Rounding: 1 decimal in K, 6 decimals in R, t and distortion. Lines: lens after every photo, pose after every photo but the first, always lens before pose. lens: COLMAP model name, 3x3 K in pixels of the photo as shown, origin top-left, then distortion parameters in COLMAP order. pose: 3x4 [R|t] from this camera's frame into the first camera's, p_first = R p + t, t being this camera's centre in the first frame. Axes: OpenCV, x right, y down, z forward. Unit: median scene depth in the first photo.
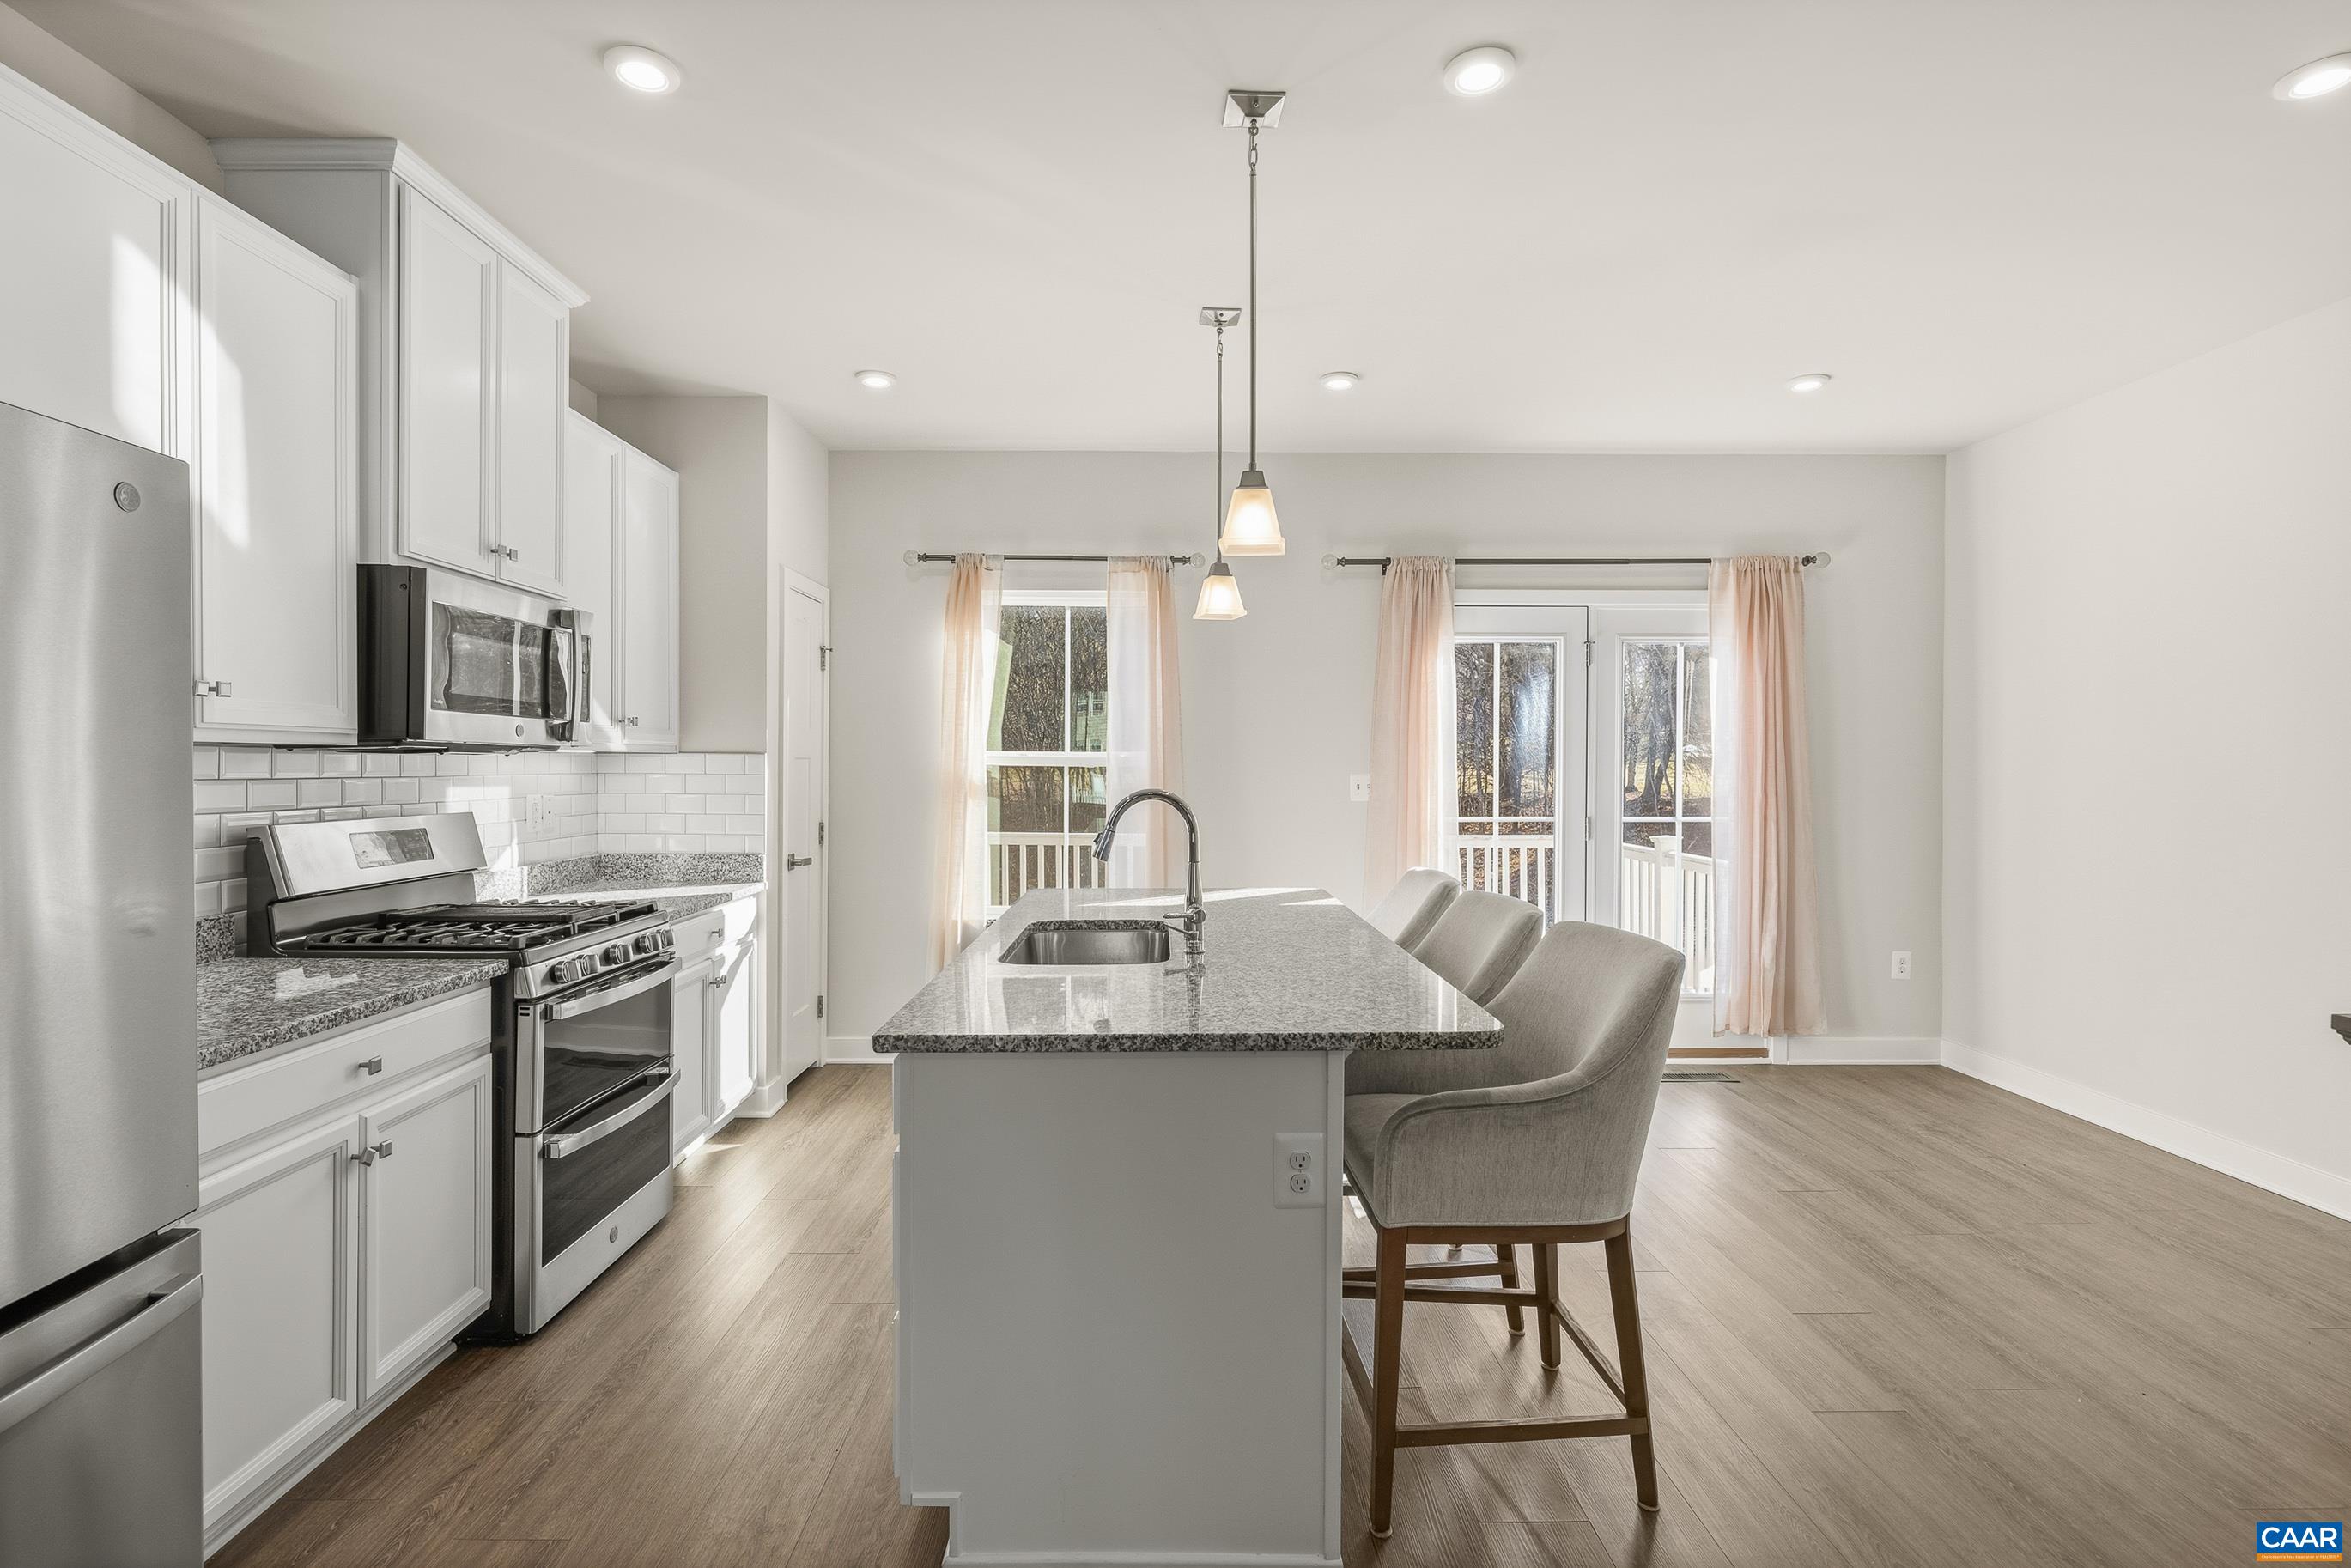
lens RADIAL K [[1112.4, 0, 1175.5], [0, 1112.4, 784.0], [0, 0, 1]] dist [-0.008497, 0.001704]
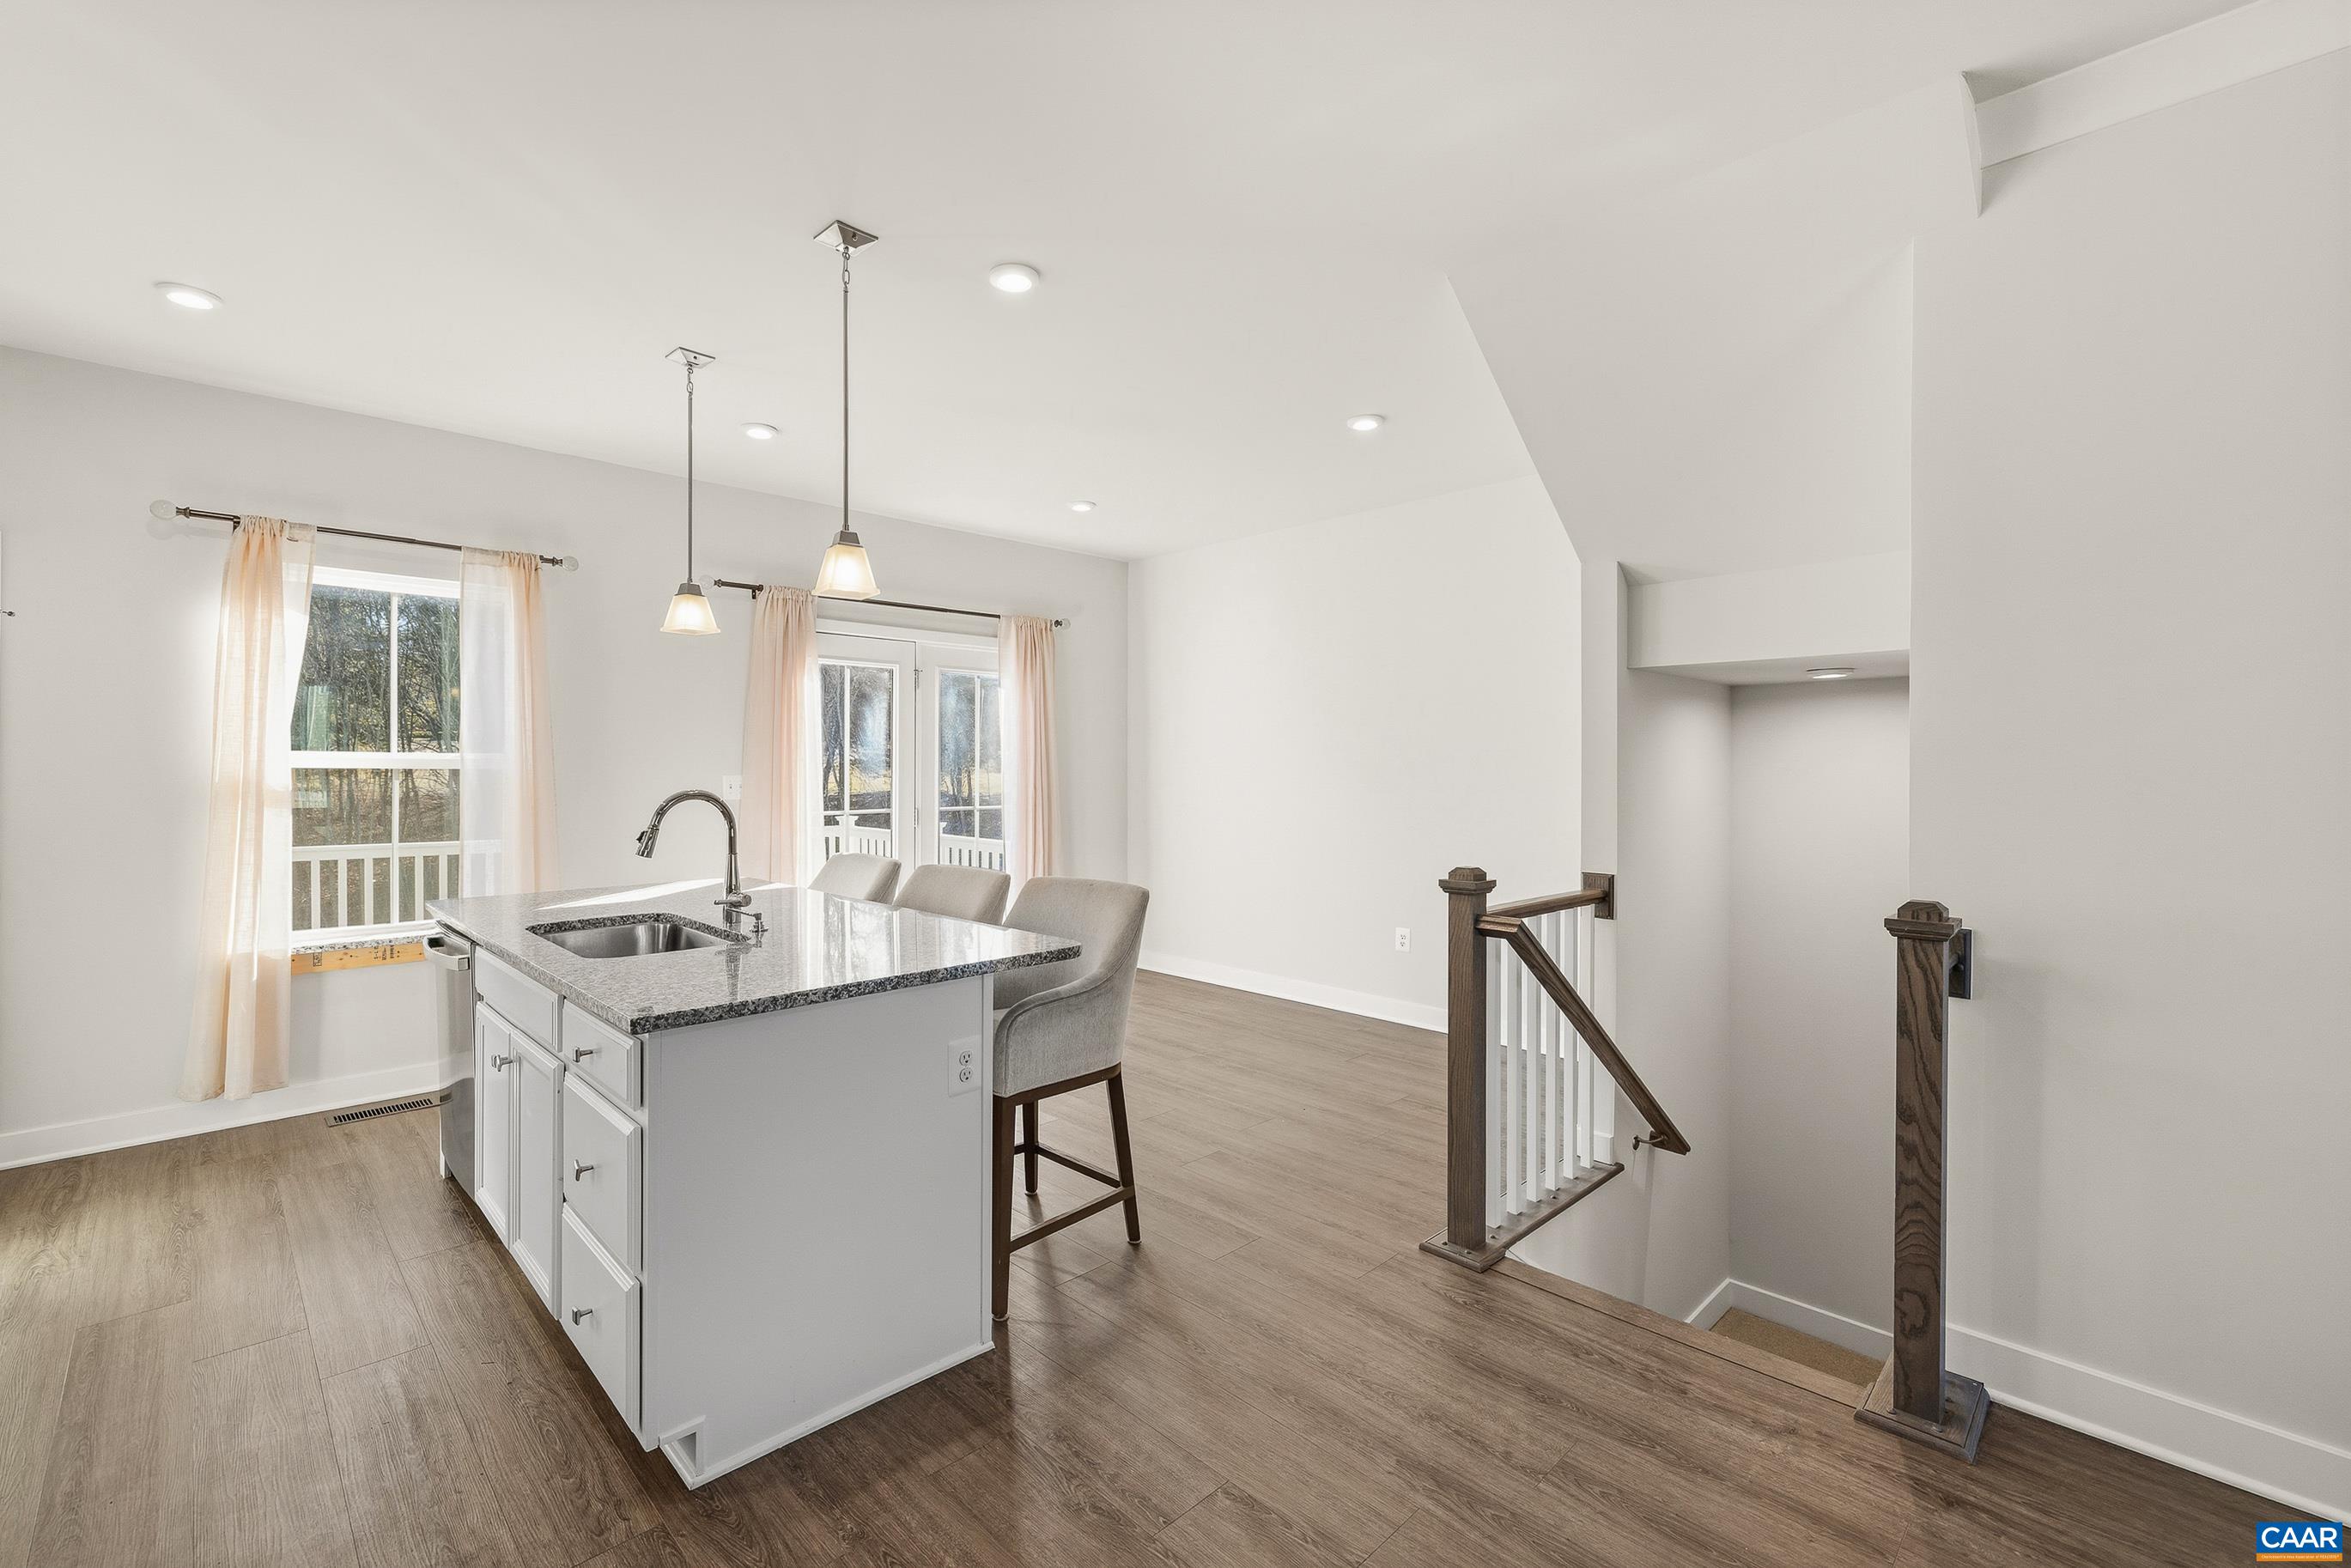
lens RADIAL K [[995.3, 0, 1175.5], [0, 995.3, 784.0], [0, 0, 1]] dist [0.001805, -0.000275]
pose [[0.721201, -0.012439, 0.692614, -0.212229], [0.012001, 0.999913, 0.005462, -0.000821], [-0.692622, 0.004373, 0.721287, -0.025170]]
